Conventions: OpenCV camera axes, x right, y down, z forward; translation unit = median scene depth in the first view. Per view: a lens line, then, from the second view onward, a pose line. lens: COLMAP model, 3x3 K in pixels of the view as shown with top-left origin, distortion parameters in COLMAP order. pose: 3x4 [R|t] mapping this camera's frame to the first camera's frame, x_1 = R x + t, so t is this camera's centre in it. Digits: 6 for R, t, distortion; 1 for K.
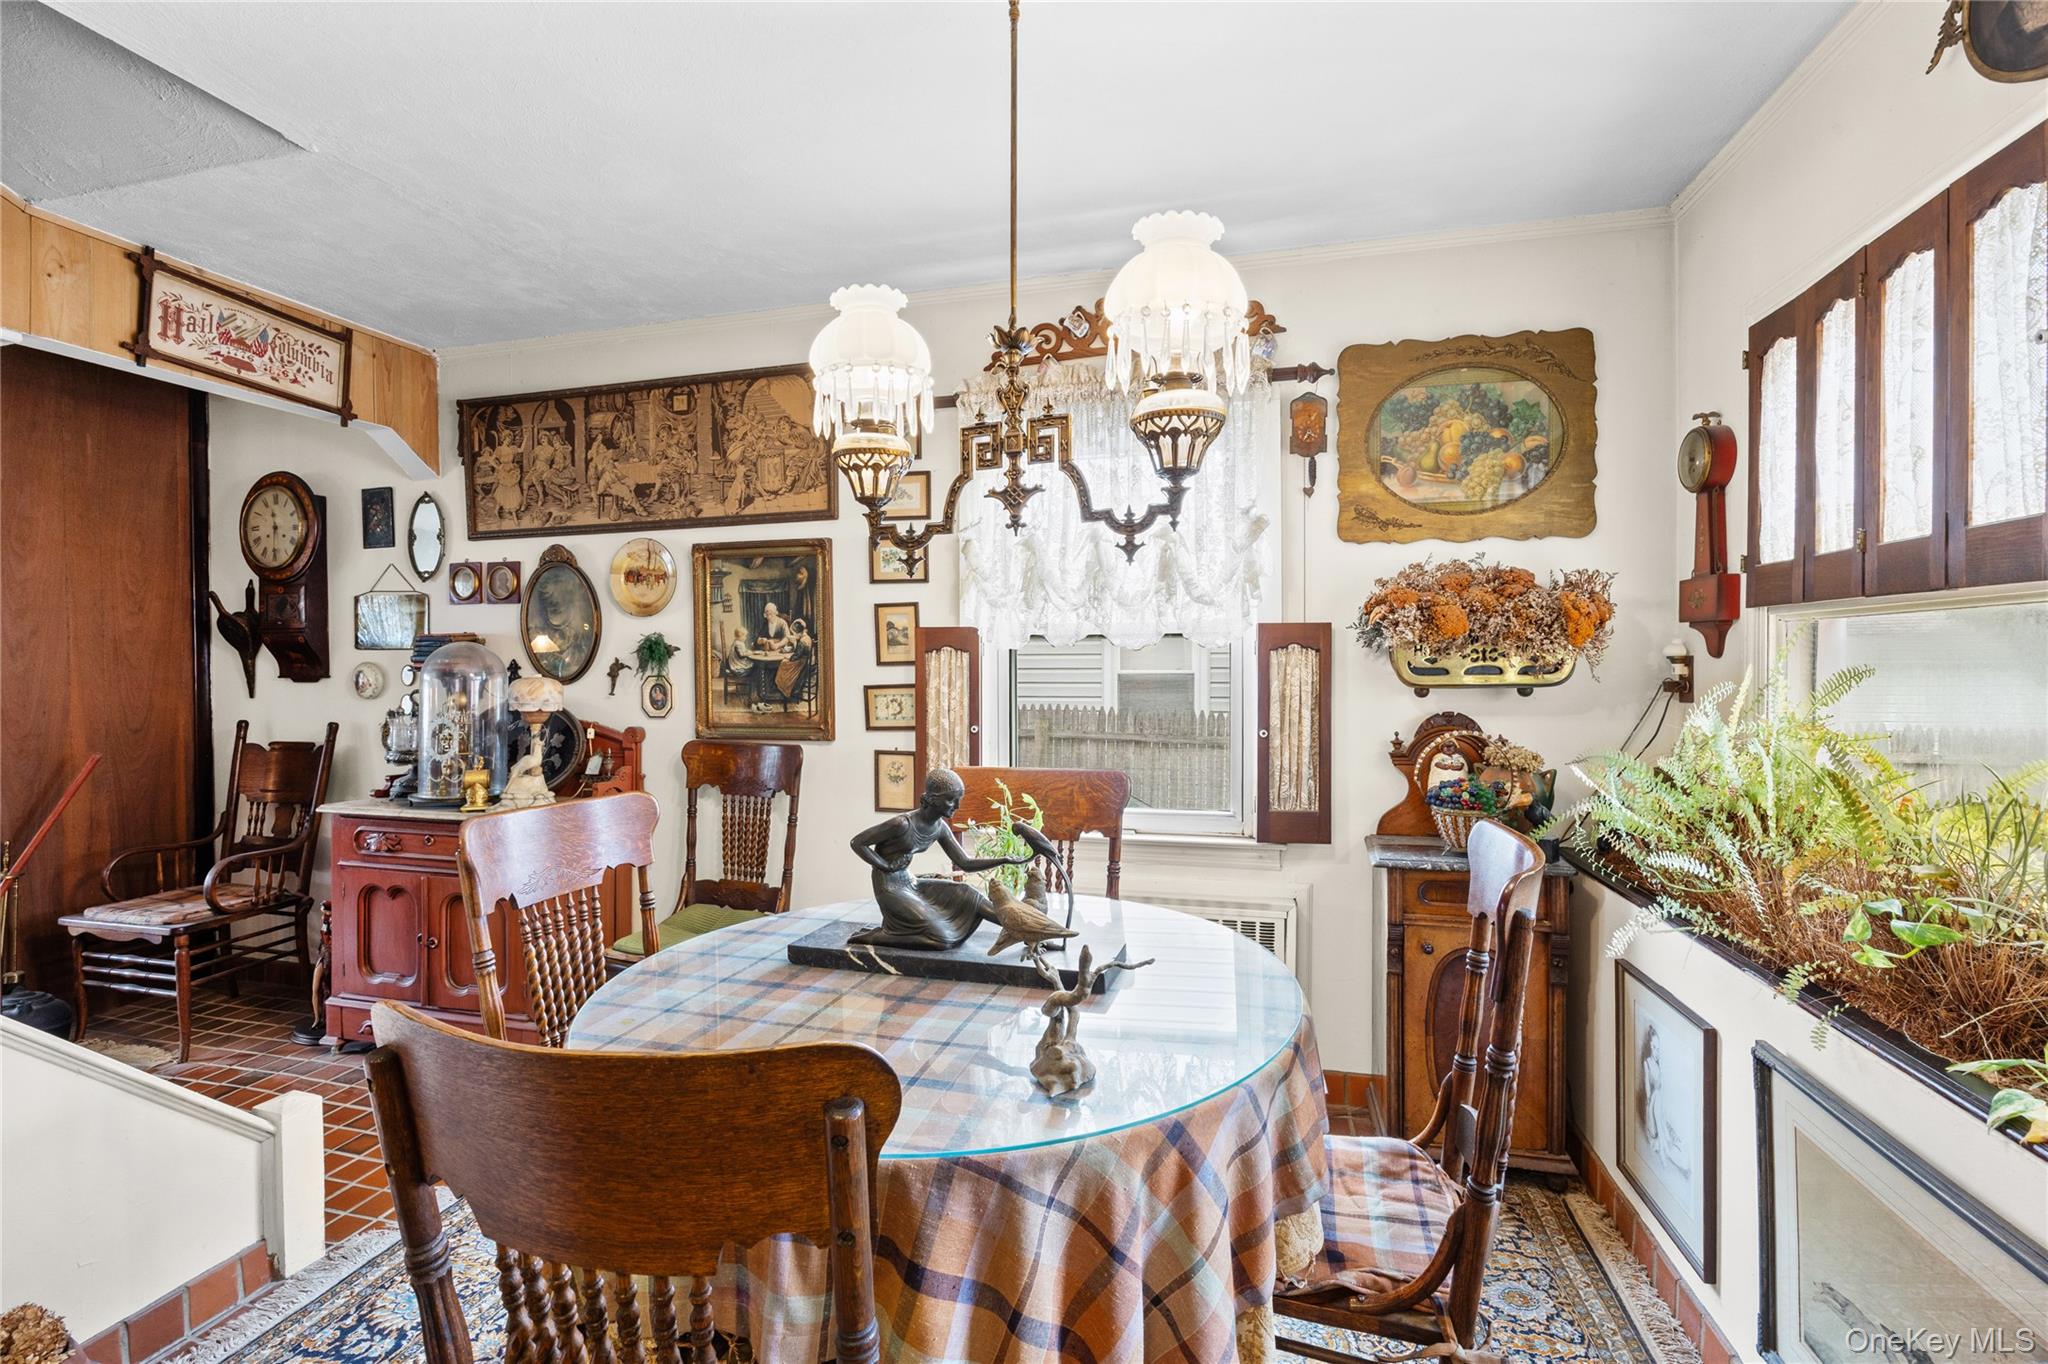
lens RADIAL K [[879.8, 0, 1018.0], [0, 879.8, 678.1], [0, 0, 1]] dist [-0.018242, -0.000020]
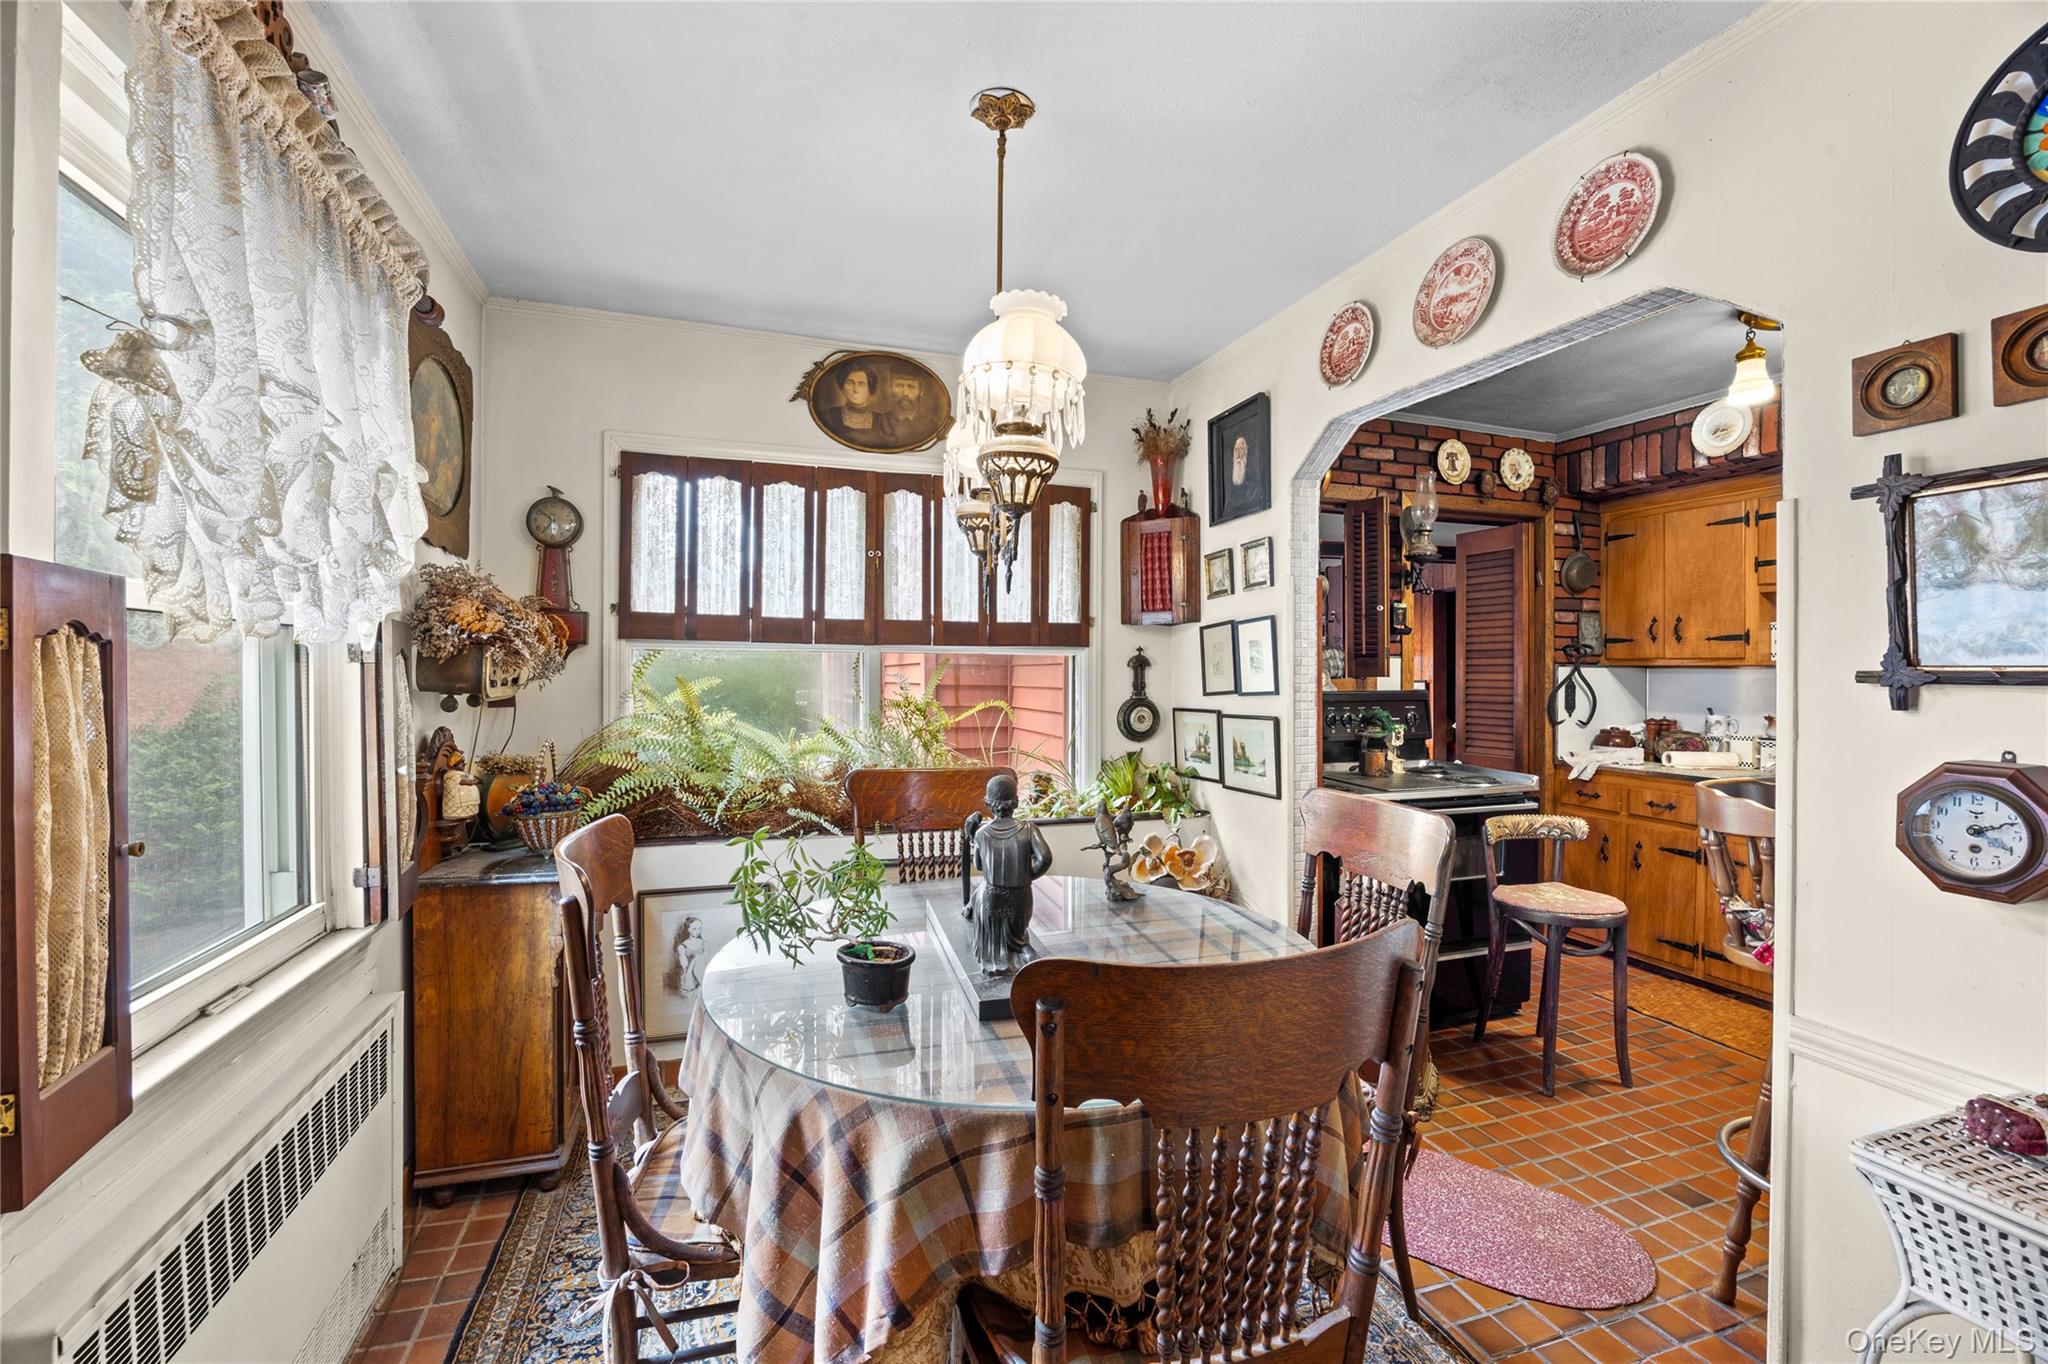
lens RADIAL K [[879.8, 0, 1018.0], [0, 879.8, 678.1], [0, 0, 1]] dist [-0.018242, -0.000020]
pose [[-0.548492, -0.000846, 0.836155, -0.719914], [0.010093, 0.999920, 0.007633, -0.016331], [-0.836095, 0.012626, -0.548440, 1.142264]]
